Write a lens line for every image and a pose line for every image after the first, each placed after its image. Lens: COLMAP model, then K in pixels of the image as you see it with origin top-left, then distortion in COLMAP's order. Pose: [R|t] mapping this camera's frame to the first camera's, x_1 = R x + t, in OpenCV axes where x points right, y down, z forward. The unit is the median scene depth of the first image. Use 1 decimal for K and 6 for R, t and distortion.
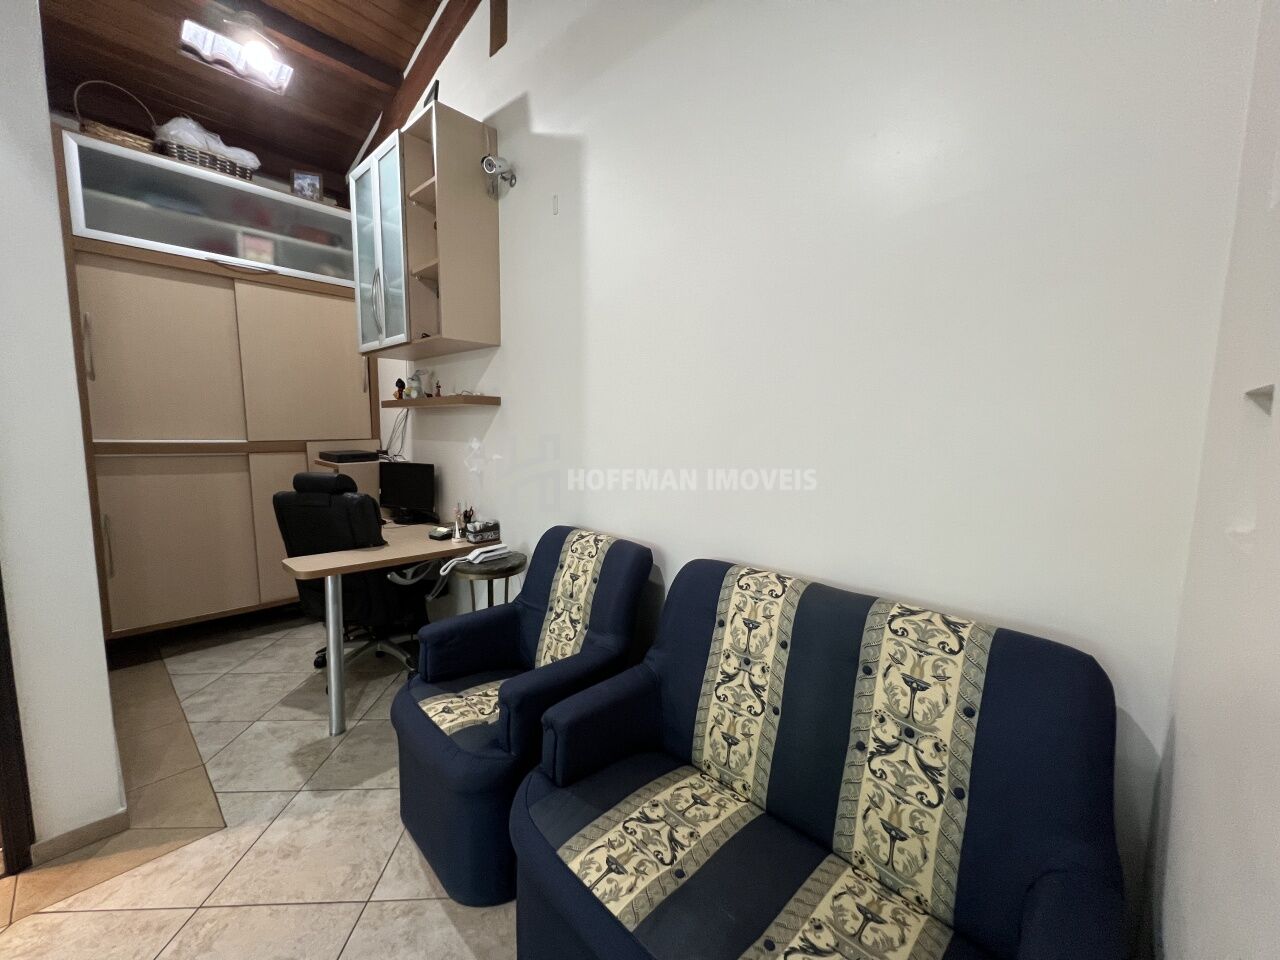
lens RADIAL K [[510.9, 0, 641.7], [0, 510.9, 479.7], [0, 0, 1]] dist [-0.003495, 0.000839]
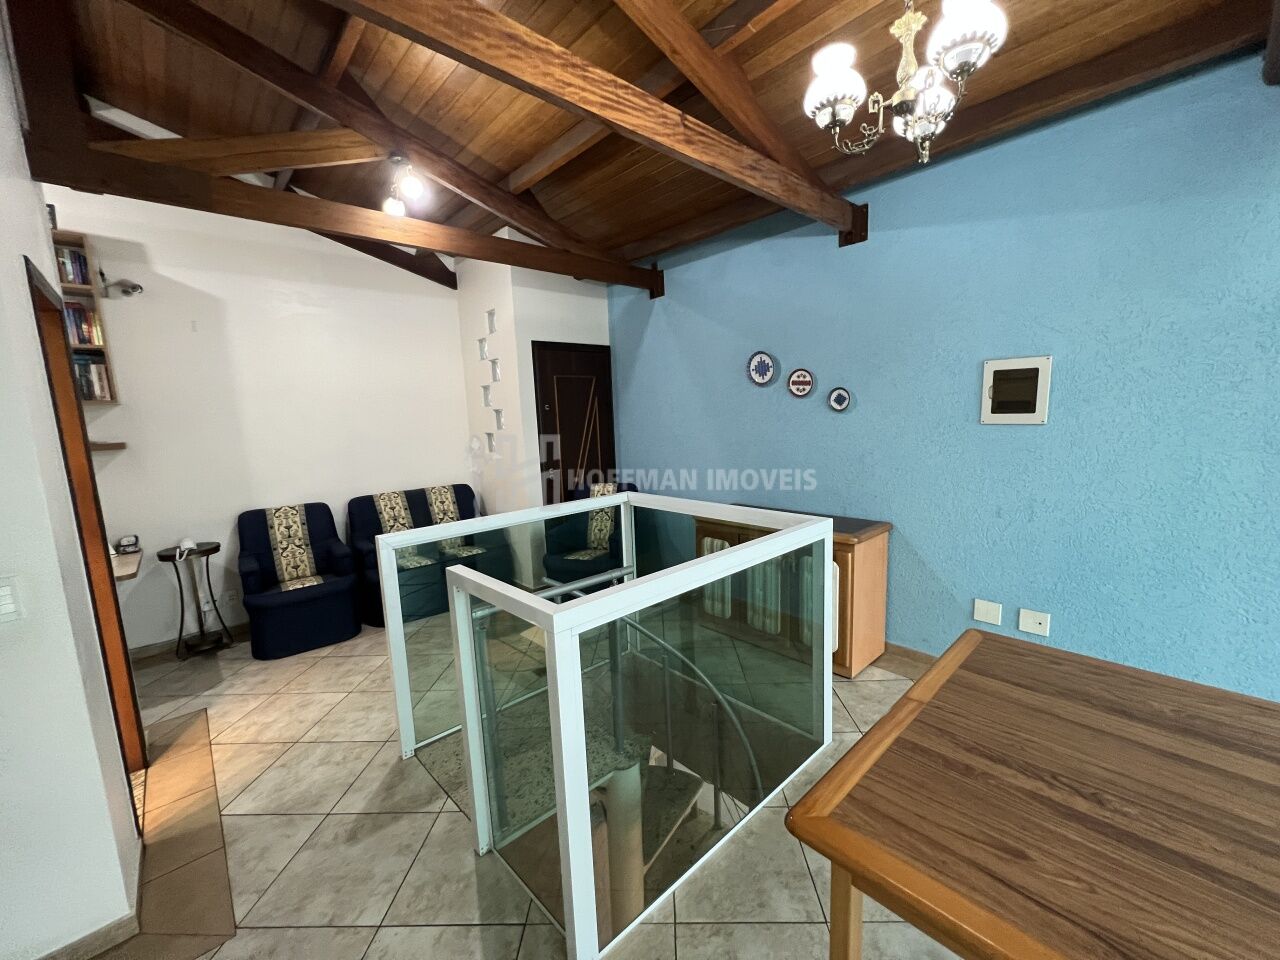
lens RADIAL K [[510.9, 0, 638.5], [0, 510.9, 483.8], [0, 0, 1]] dist [-0.003495, 0.000839]
pose [[0.087936, -0.152193, 0.984431, -2.409801], [0.156931, 0.978035, 0.137187, -0.043865], [-0.983687, 0.142424, 0.109888, -0.736512]]
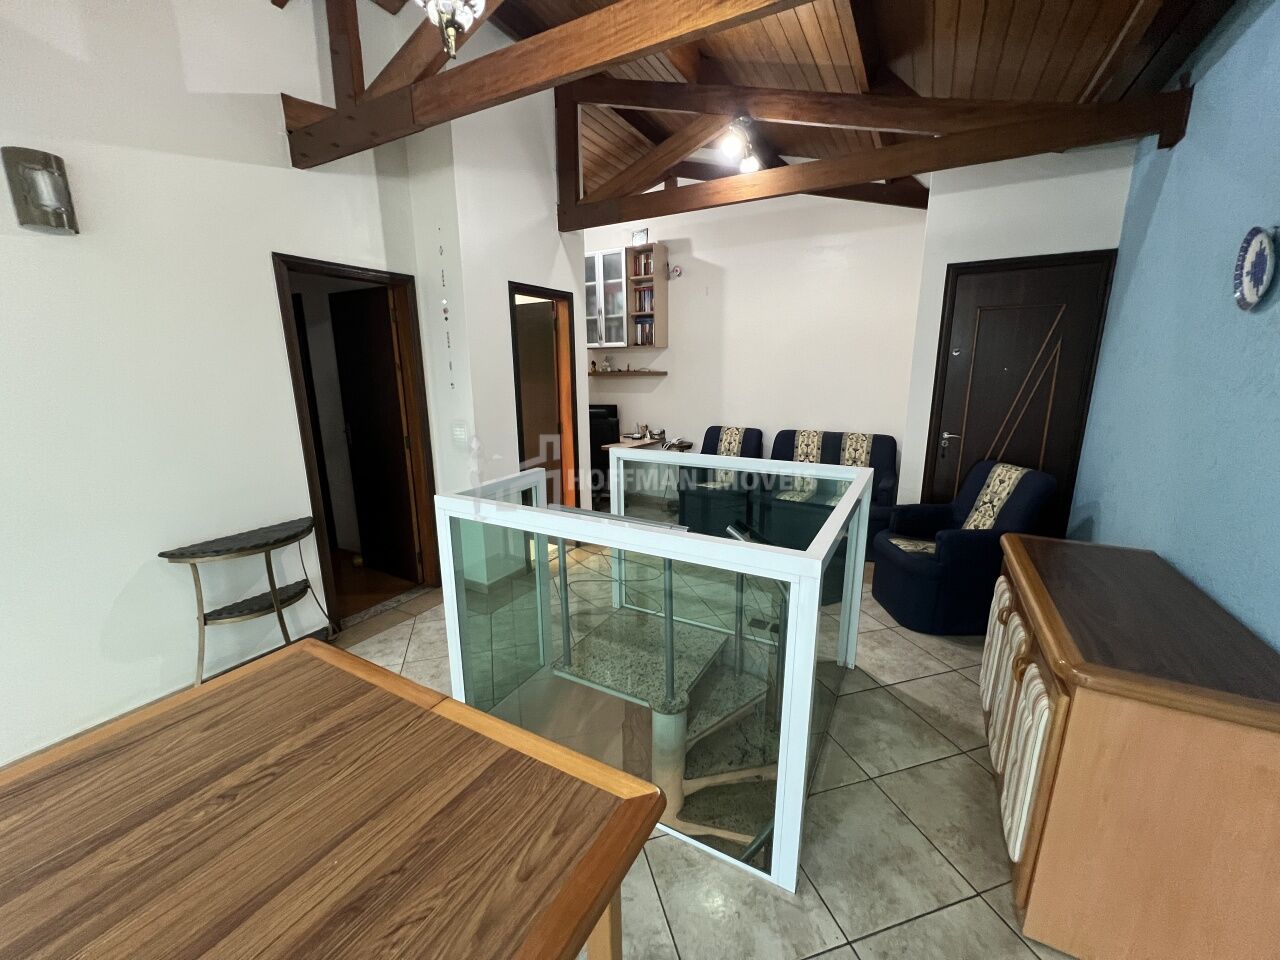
lens RADIAL K [[510.9, 0, 644.1], [0, 510.9, 485.3], [0, 0, 1]] dist [-0.003495, 0.000839]
pose [[0.973176, -0.068047, 0.219766, -1.426999], [0.043291, 0.992356, 0.115563, 0.100765], [-0.225950, -0.102949, 0.968684, -1.826354]]
